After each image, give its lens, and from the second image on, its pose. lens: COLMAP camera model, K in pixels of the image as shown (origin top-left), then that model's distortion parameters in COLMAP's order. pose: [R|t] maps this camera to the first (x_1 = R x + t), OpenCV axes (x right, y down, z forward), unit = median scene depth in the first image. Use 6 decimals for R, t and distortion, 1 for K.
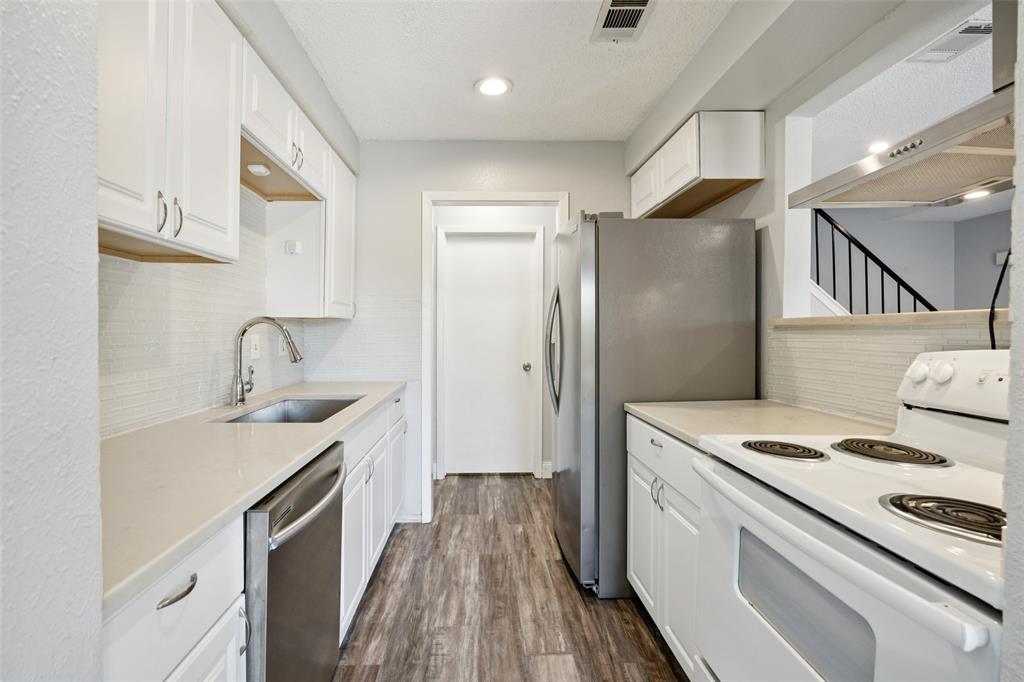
lens RADIAL K [[474.2, 0, 512.0], [0, 474.2, 341.0], [0, 0, 1]] dist [-0.002655, -0.000131]
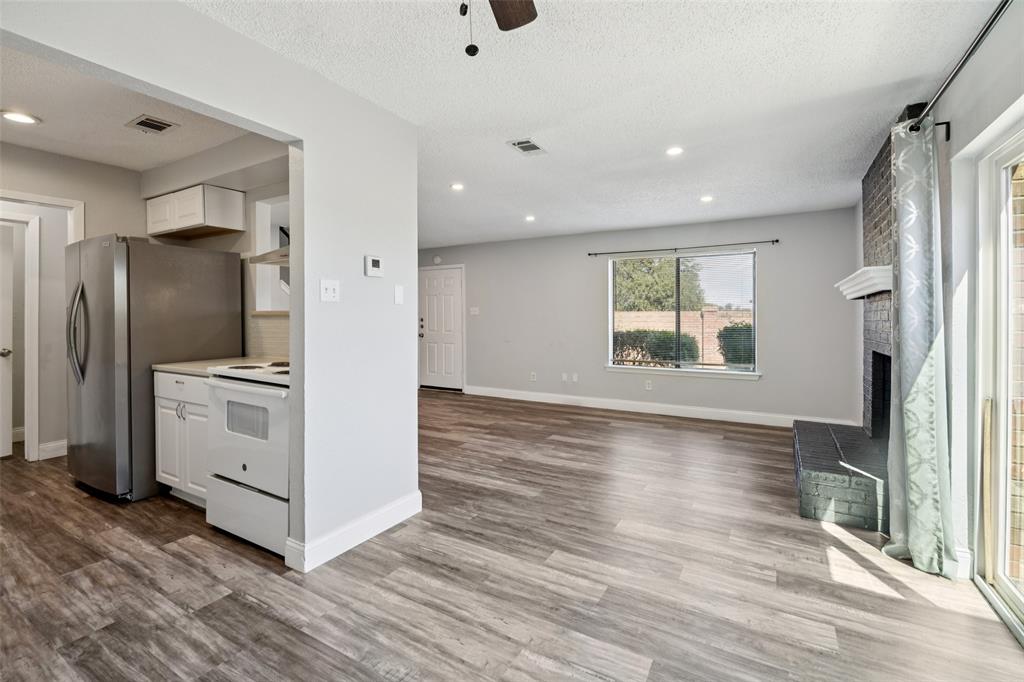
lens RADIAL K [[457.0, 0, 512.0], [0, 457.0, 325.4], [0, 0, 1]] dist [-0.014127, -0.000123]
pose [[0.561300, -0.009984, 0.827552, -0.313978], [0.012872, 0.999912, 0.003332, 0.014798], [-0.827512, 0.008782, 0.561379, -0.768642]]
